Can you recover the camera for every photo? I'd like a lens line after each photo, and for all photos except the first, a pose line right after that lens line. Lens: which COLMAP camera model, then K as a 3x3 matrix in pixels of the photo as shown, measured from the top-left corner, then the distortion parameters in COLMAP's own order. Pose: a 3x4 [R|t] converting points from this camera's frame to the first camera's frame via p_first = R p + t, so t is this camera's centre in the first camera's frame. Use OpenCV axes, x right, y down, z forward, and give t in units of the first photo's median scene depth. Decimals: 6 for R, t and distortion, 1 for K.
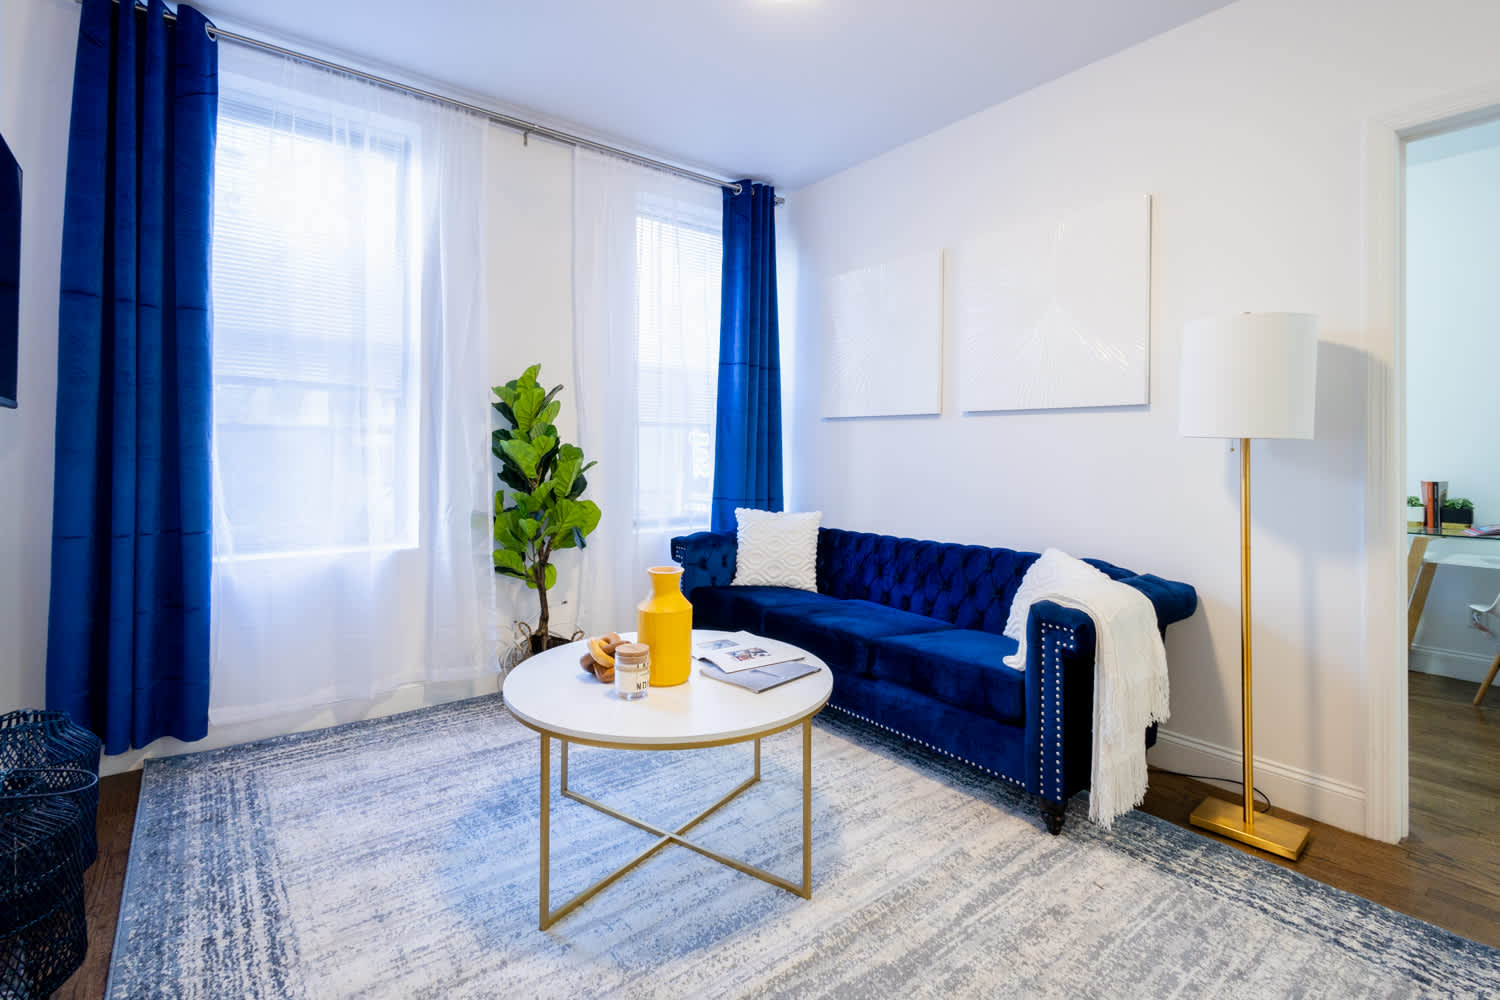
lens RADIAL K [[694.7, 0, 748.2], [0, 694.7, 442.9], [0, 0, 1]] dist [0.003479, -0.000508]
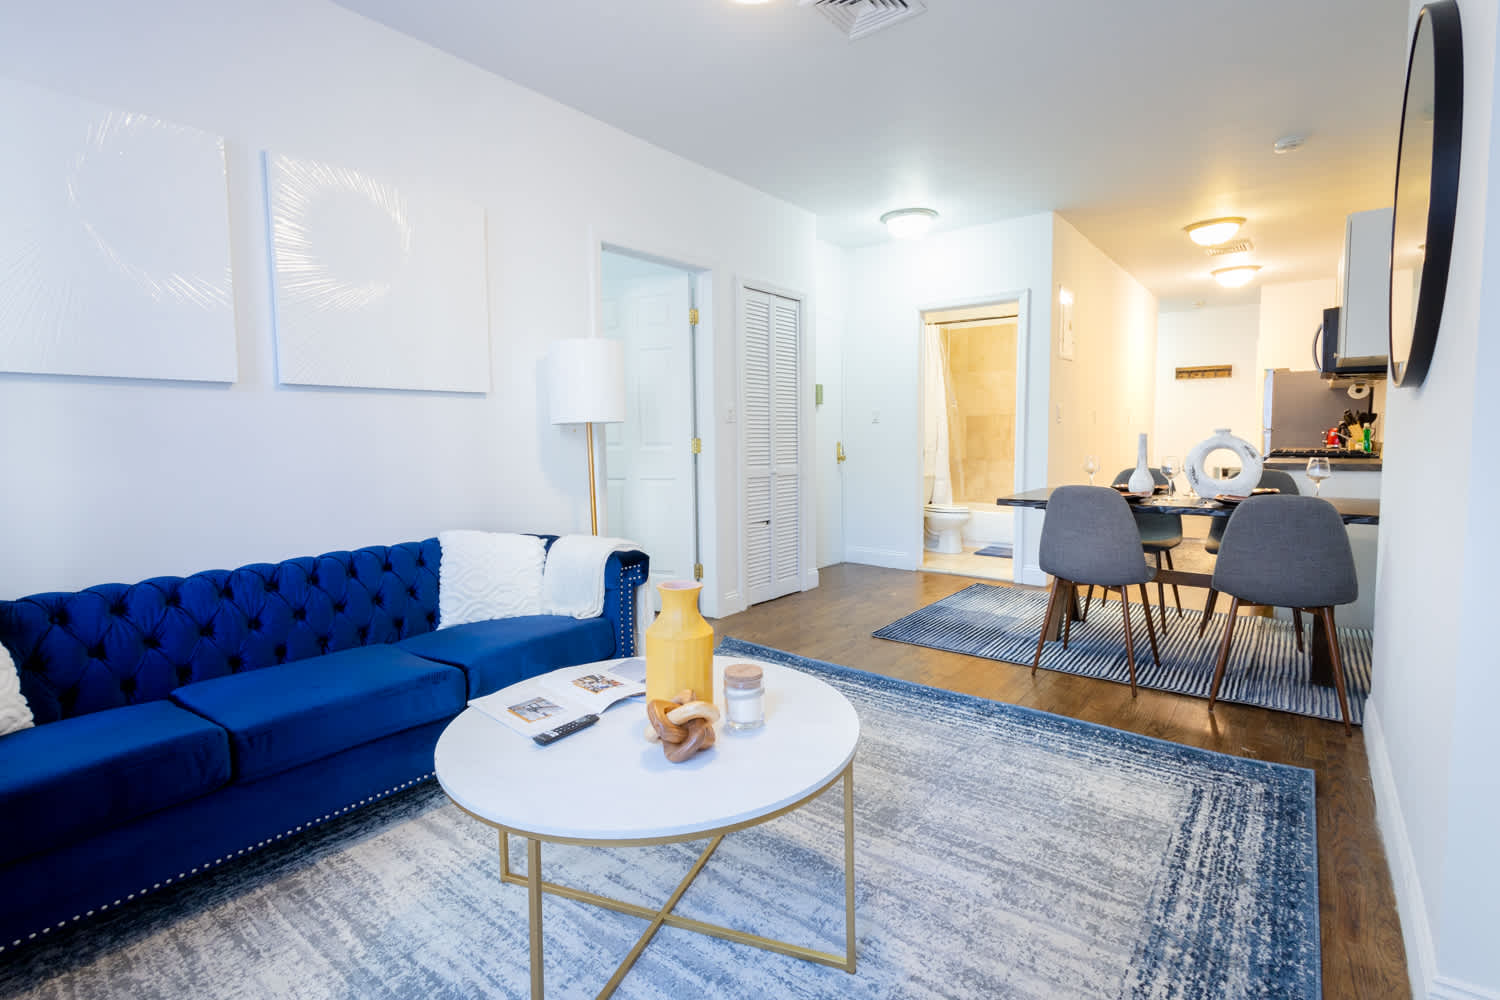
lens RADIAL K [[692.8, 0, 758.5], [0, 692.8, 501.0], [0, 0, 1]] dist [-0.003302, -0.000654]
pose [[-0.240994, -0.106349, 0.964682, -1.268901], [-0.002637, 0.994046, 0.108927, -0.003138], [-0.970523, 0.023707, -0.239839, 1.584277]]
